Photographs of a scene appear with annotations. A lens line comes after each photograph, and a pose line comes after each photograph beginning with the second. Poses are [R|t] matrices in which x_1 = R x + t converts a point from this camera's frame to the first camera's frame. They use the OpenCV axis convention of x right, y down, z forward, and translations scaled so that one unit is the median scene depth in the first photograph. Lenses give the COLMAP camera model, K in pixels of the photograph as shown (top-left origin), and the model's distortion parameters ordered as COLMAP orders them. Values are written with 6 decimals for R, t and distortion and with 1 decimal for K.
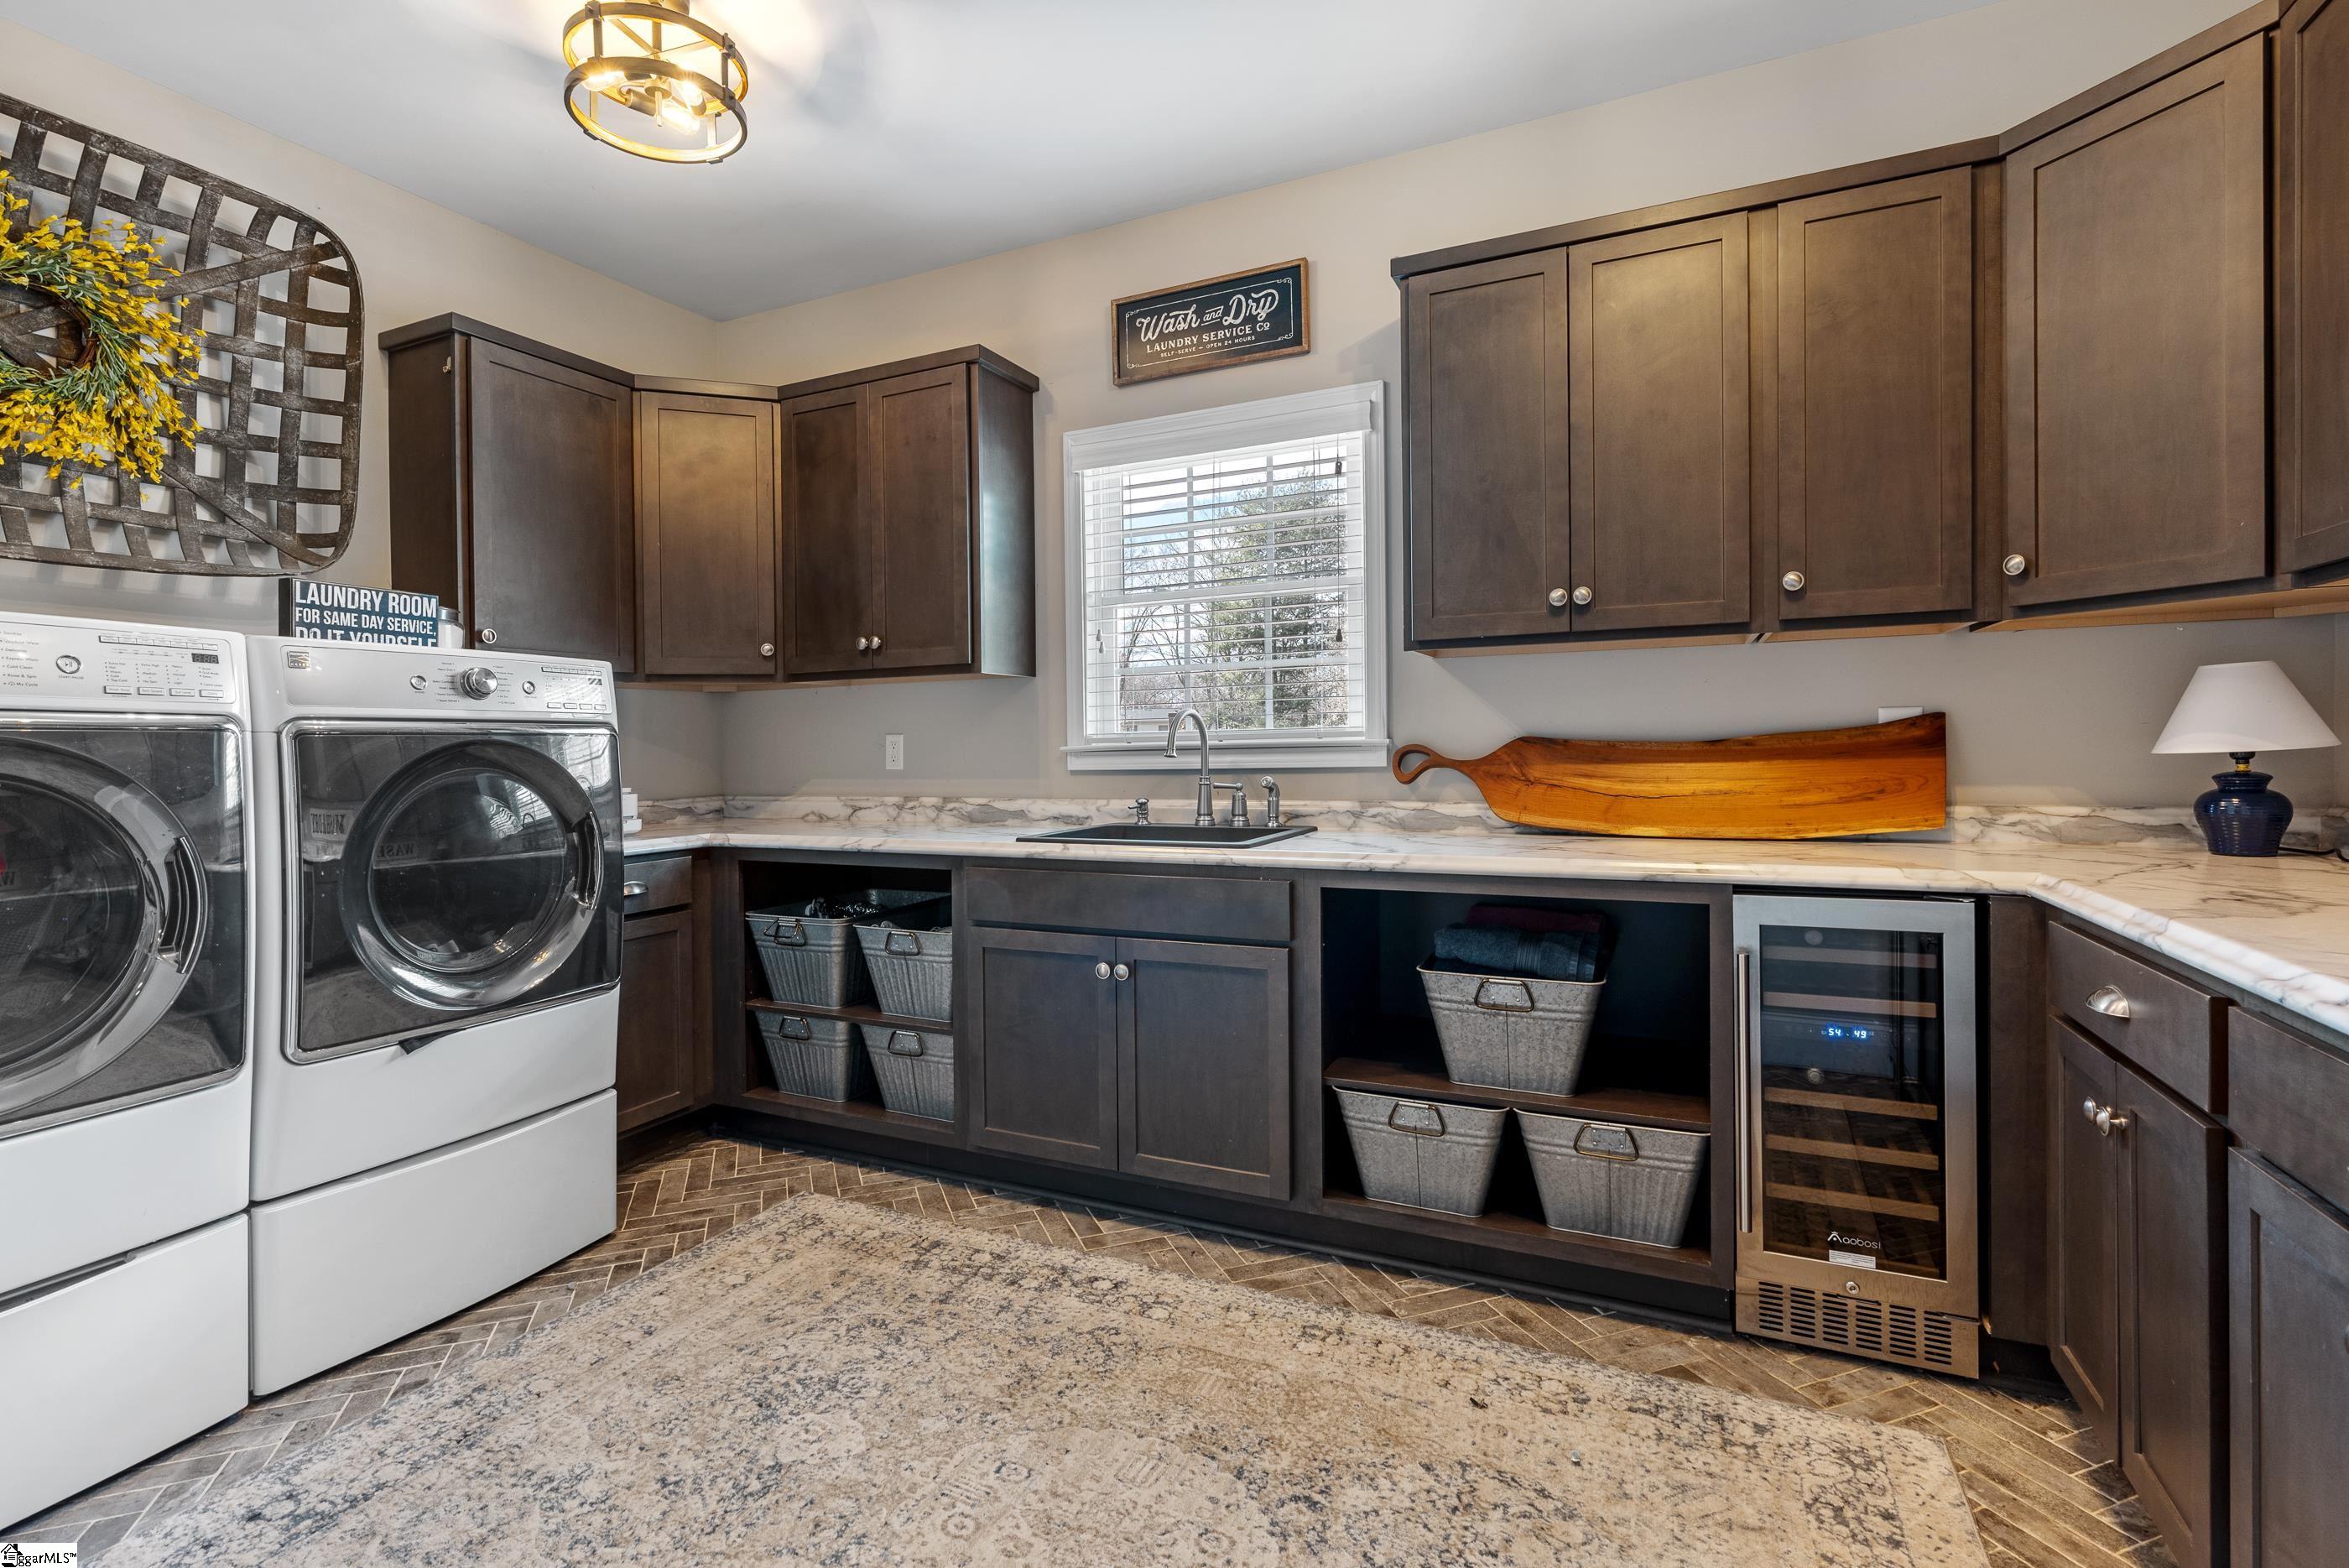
lens RADIAL K [[1081.5, 0, 1175.4], [0, 1081.5, 759.9], [0, 0, 1]] dist [-0.004280, 0.002532]
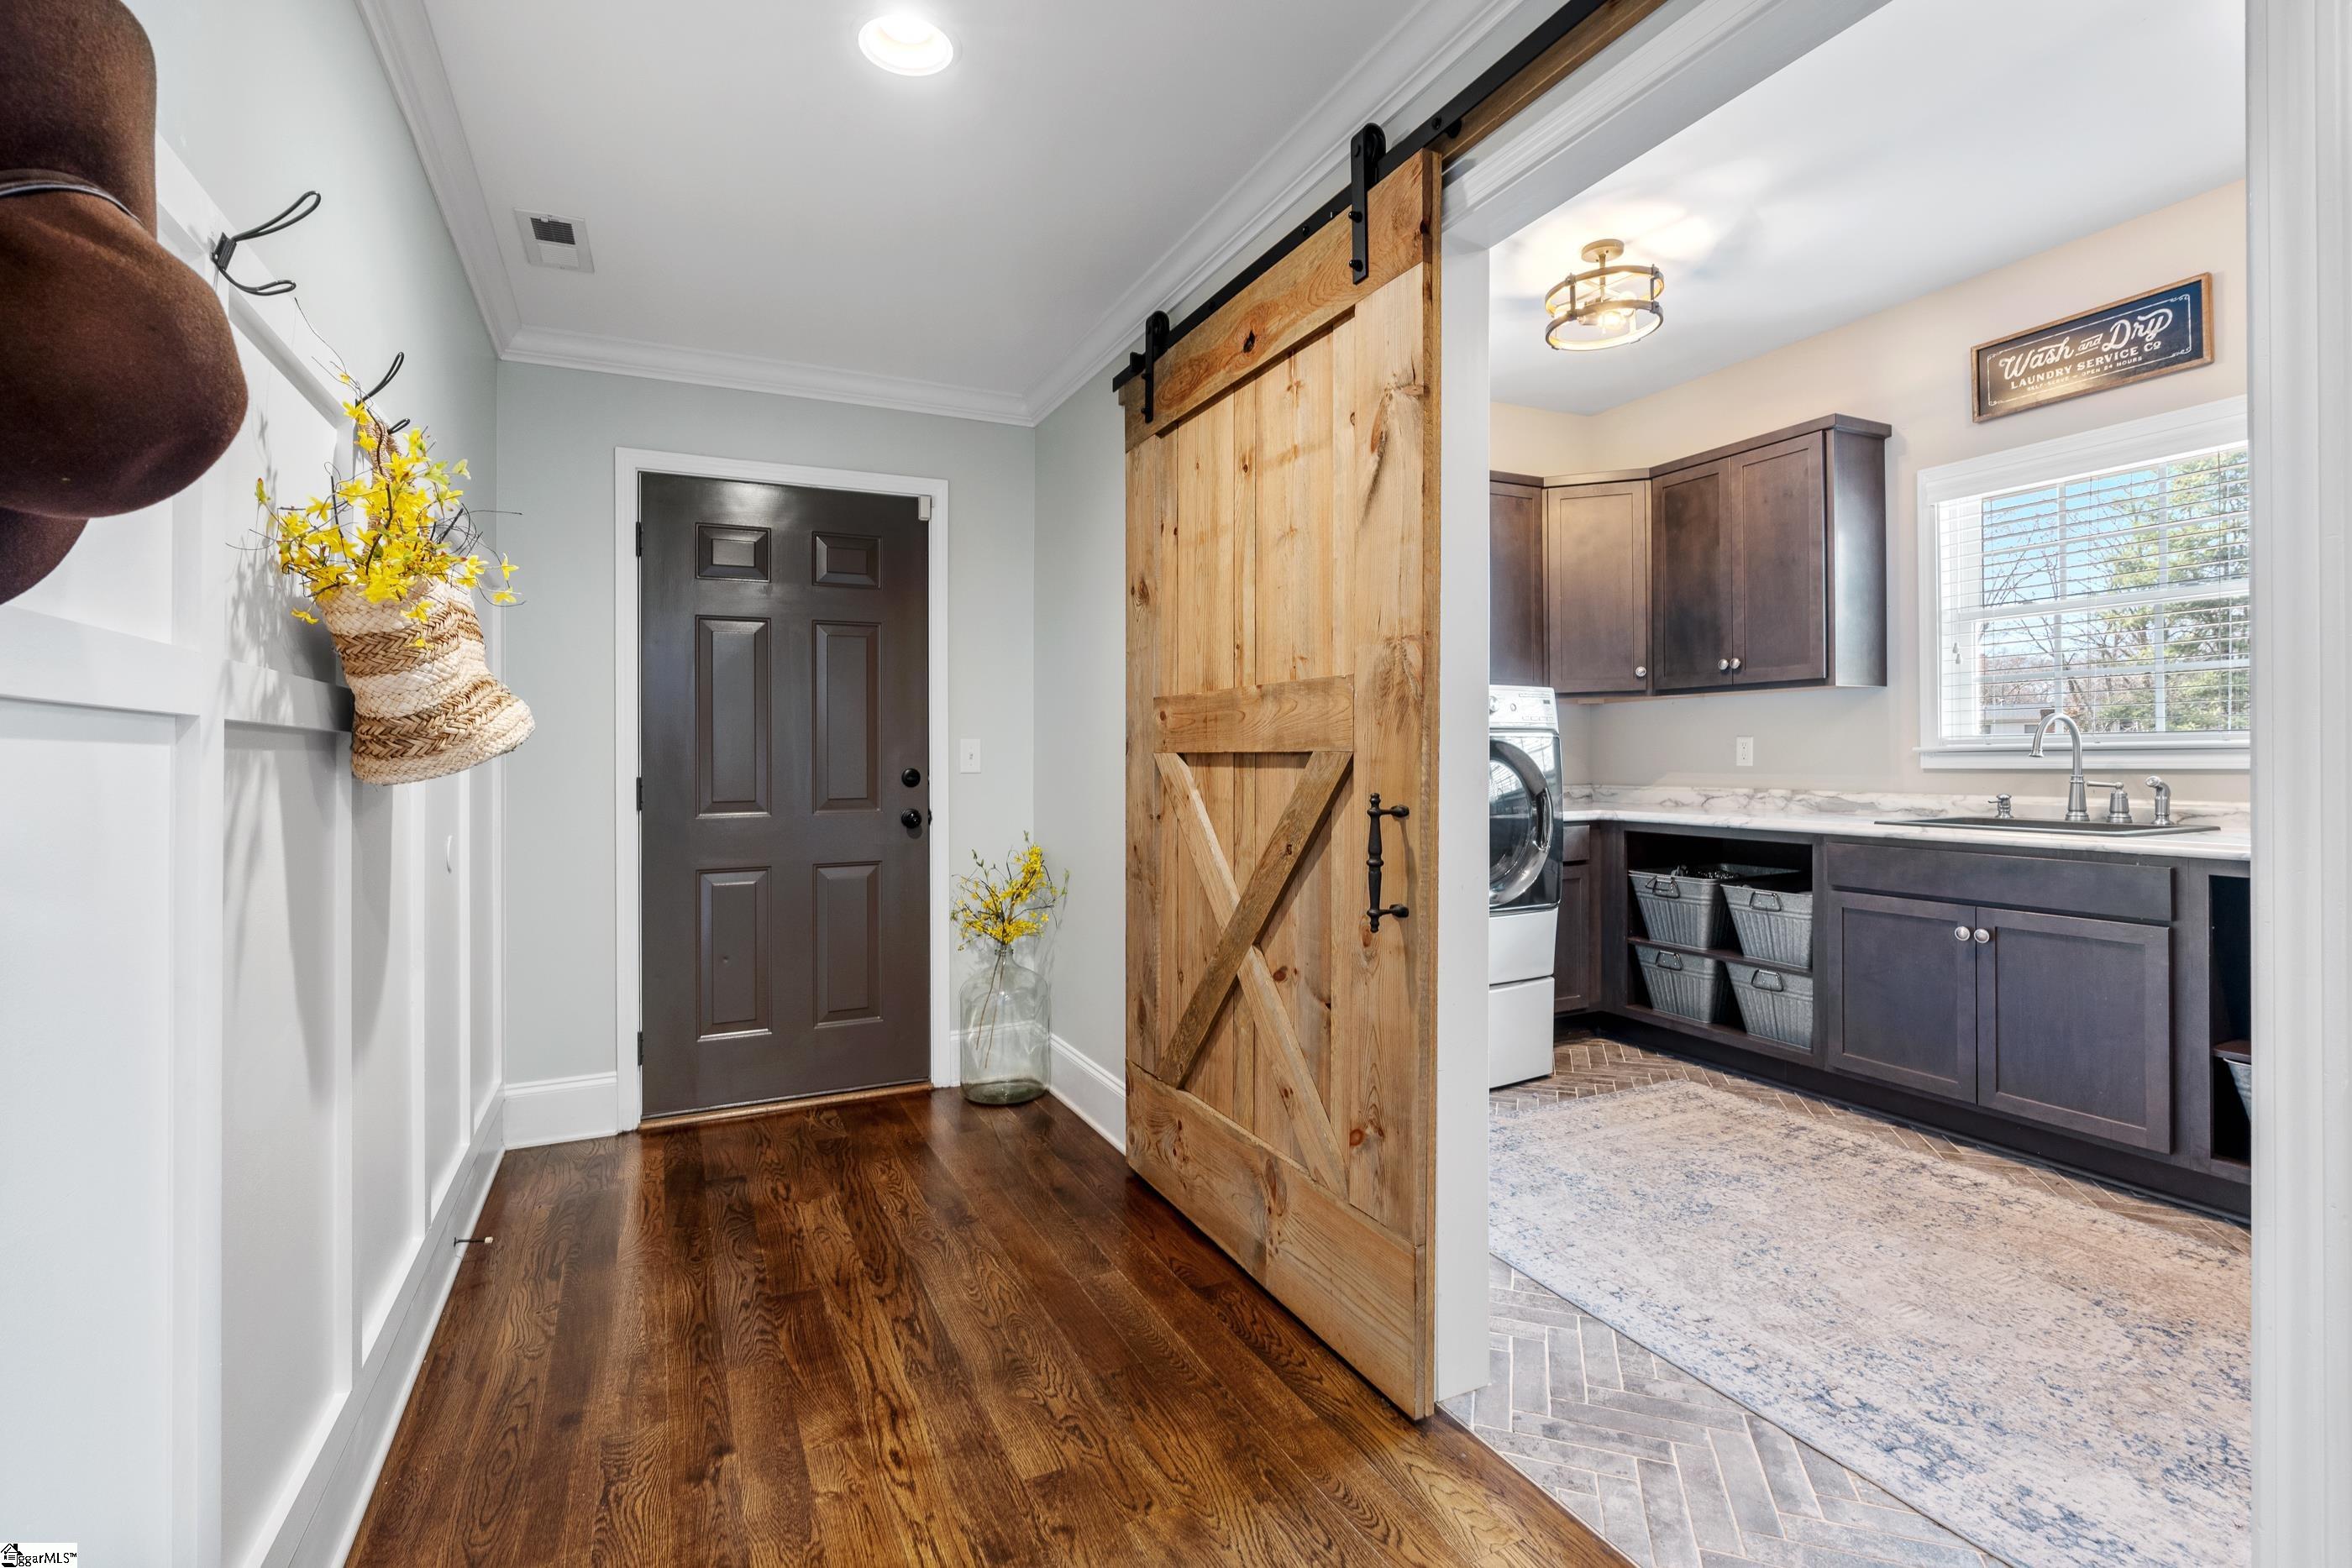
lens RADIAL K [[1082.7, 0, 1169.2], [0, 1082.7, 745.2], [0, 0, 1]] dist [-0.004280, 0.002532]
pose [[0.774593, 0.004227, -0.632445, 0.008047], [-0.014459, 0.999835, -0.011026, 0.010640], [0.632294, 0.017685, 0.774526, -0.432947]]
